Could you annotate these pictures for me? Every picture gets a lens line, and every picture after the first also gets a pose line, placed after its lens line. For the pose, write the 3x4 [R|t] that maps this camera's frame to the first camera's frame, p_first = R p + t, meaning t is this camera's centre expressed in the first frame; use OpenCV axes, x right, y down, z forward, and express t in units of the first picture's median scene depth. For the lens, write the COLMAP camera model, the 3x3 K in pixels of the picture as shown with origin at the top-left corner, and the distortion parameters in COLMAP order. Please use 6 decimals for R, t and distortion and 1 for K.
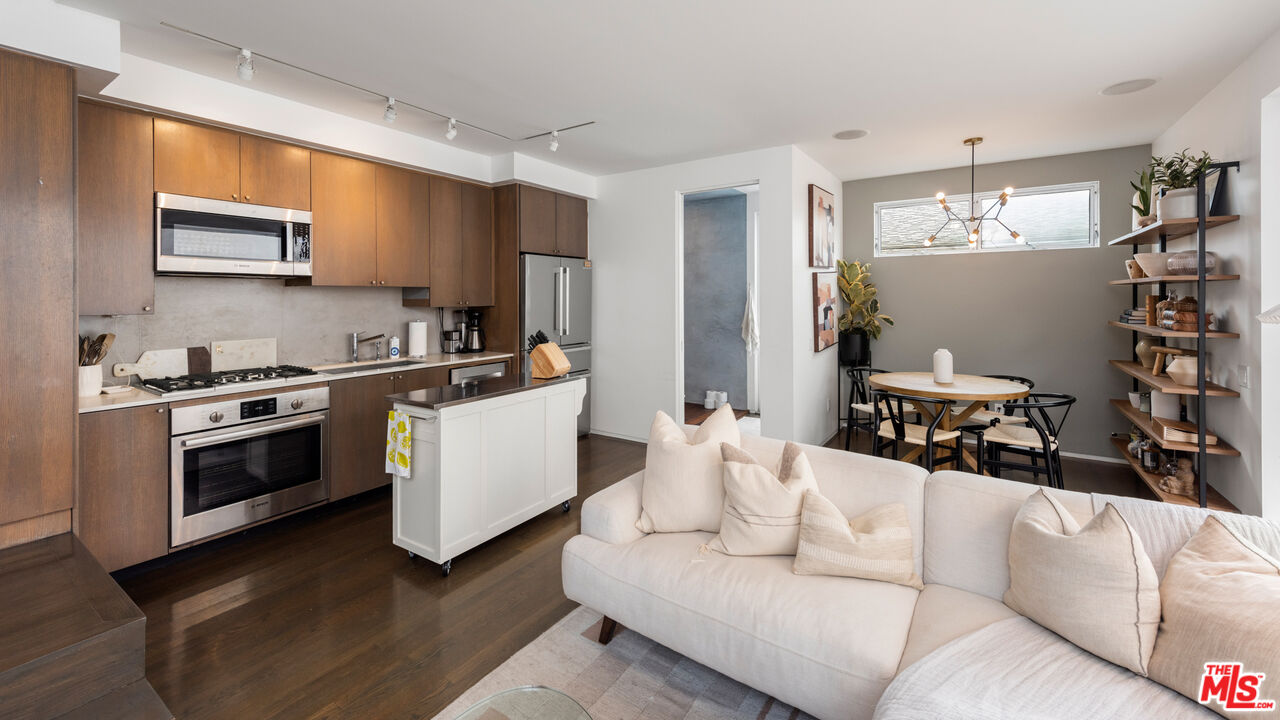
lens RADIAL K [[517.4, 0, 635.9], [0, 517.4, 314.2], [0, 0, 1]] dist [0.001684, 0.000195]
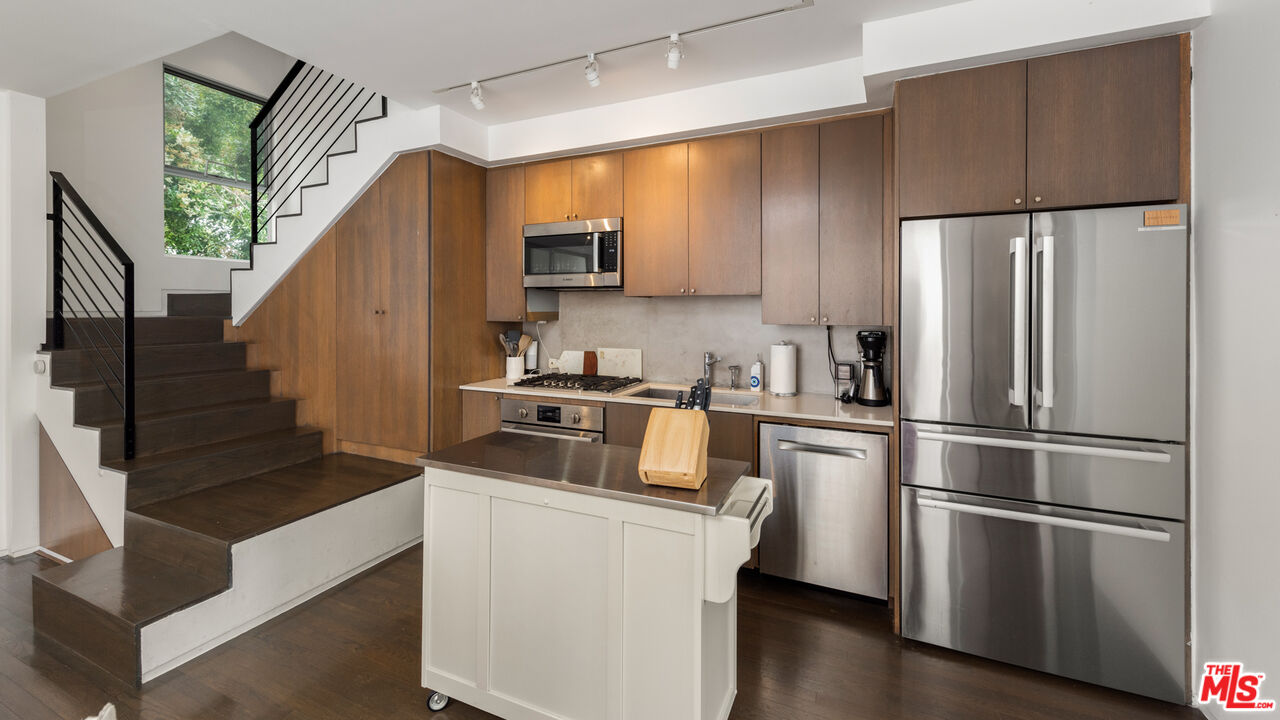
lens RADIAL K [[517.4, 0, 635.9], [0, 517.4, 314.2], [0, 0, 1]] dist [0.001684, 0.000195]
pose [[0.155431, 0.015778, -0.987721, 0.303699], [-0.035065, 0.999330, 0.010446, -0.034580], [0.987224, 0.033011, 0.155880, 0.917751]]
